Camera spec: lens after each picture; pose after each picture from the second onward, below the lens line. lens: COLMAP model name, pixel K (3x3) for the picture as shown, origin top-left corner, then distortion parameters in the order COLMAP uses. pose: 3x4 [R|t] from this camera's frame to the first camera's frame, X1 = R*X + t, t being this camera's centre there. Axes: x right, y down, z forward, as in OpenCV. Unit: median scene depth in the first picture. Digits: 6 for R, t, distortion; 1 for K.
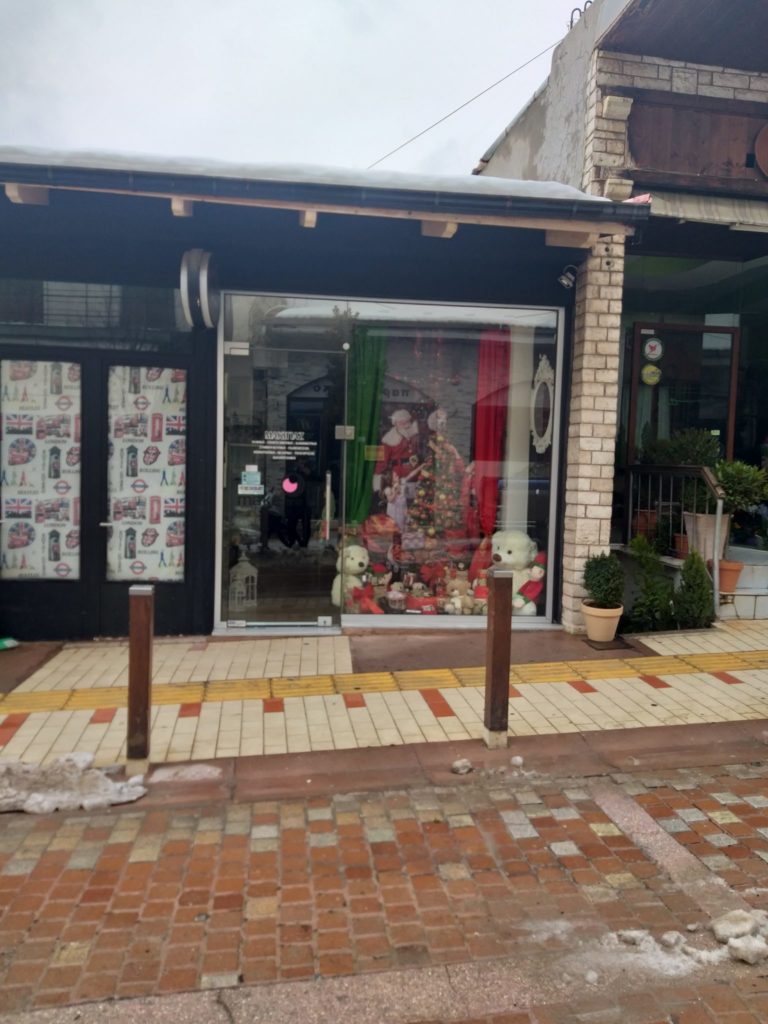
lens RADIAL K [[788.0, 0, 363.3], [0, 788.0, 491.4], [0, 0, 1]] dist [0.032397, -0.068755]
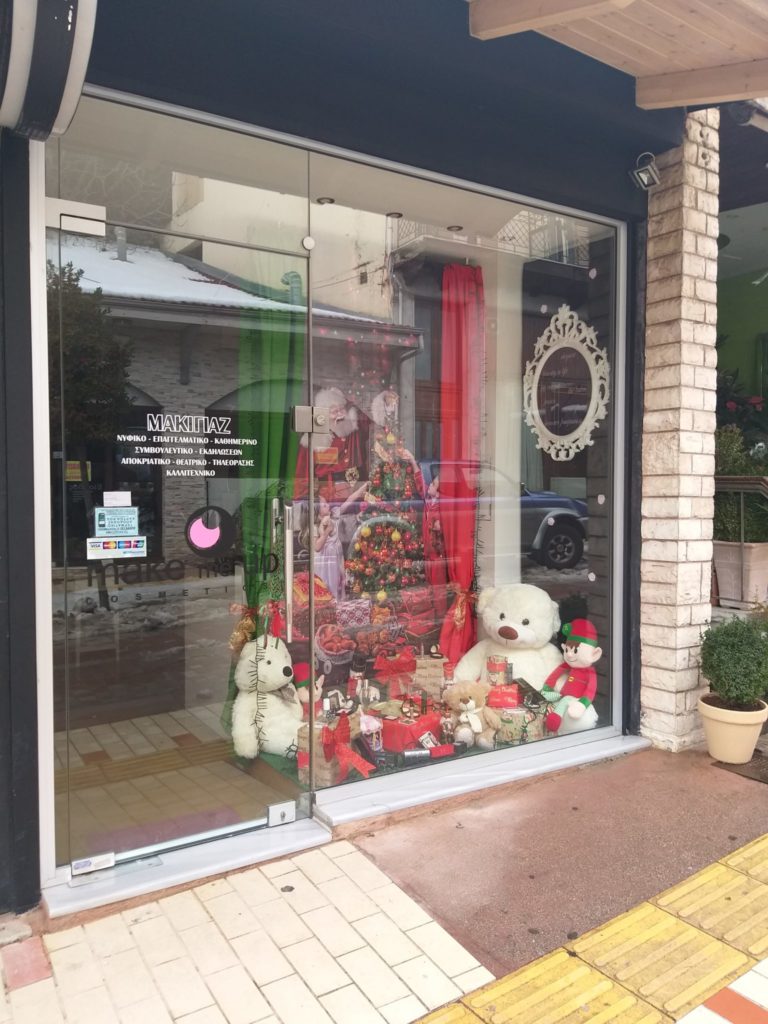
lens RADIAL K [[788.0, 0, 392.7], [0, 788.0, 502.7], [0, 0, 1]] dist [0.032397, -0.068755]
pose [[0.898101, -0.034183, 0.438459, -0.197141], [0.038175, 0.999271, -0.000290, -0.021460], [-0.438129, 0.016999, 0.898751, 0.543595]]
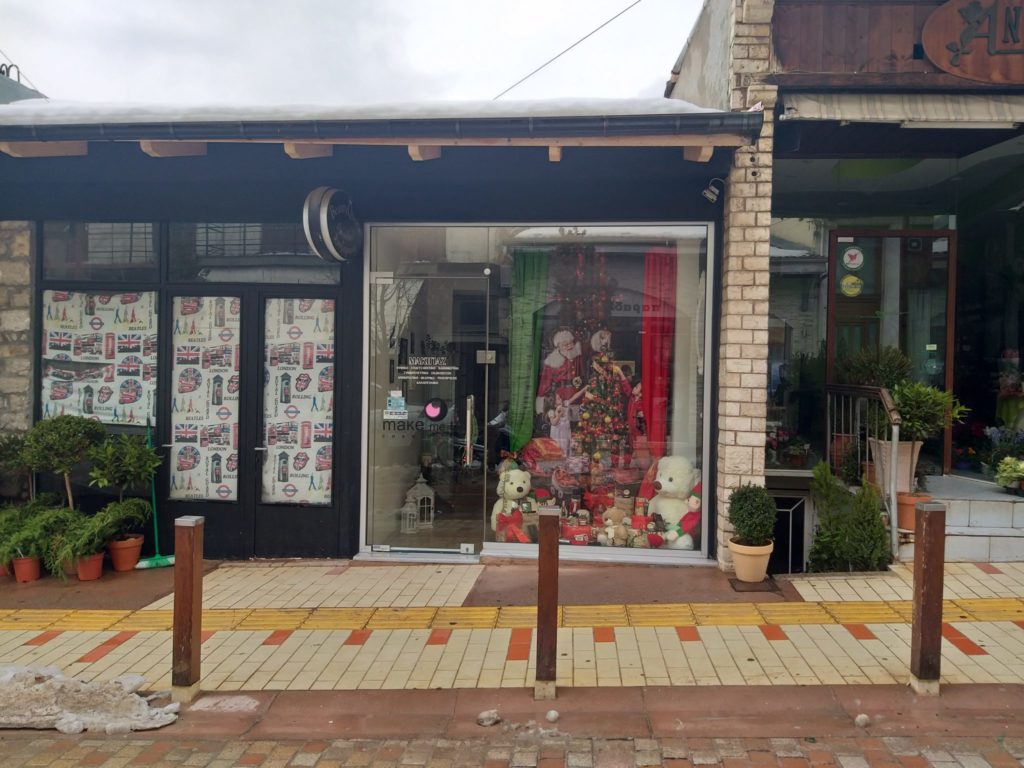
lens RADIAL K [[788.0, 0, 528.1], [0, 788.0, 359.9], [0, 0, 1]] dist [0.032397, -0.068755]
pose [[0.979597, -0.014535, -0.200448, 0.230380], [0.004208, 0.998646, -0.051848, -0.019633], [0.200930, 0.049947, 0.978331, 0.037505]]
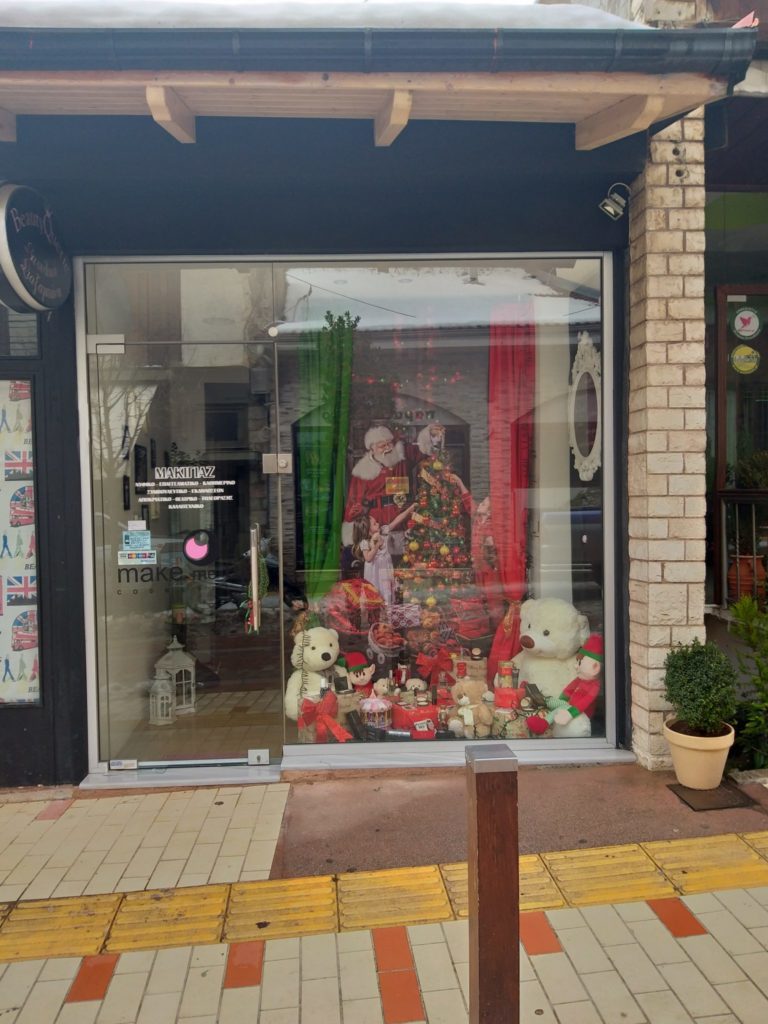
lens RADIAL K [[788.0, 0, 360.5], [0, 788.0, 506.7], [0, 0, 1]] dist [0.032397, -0.068755]
pose [[0.996072, -0.044614, -0.076480, 0.094635], [0.043193, 0.998864, -0.020125, -0.023773], [0.077291, 0.016743, 0.996868, 0.361090]]
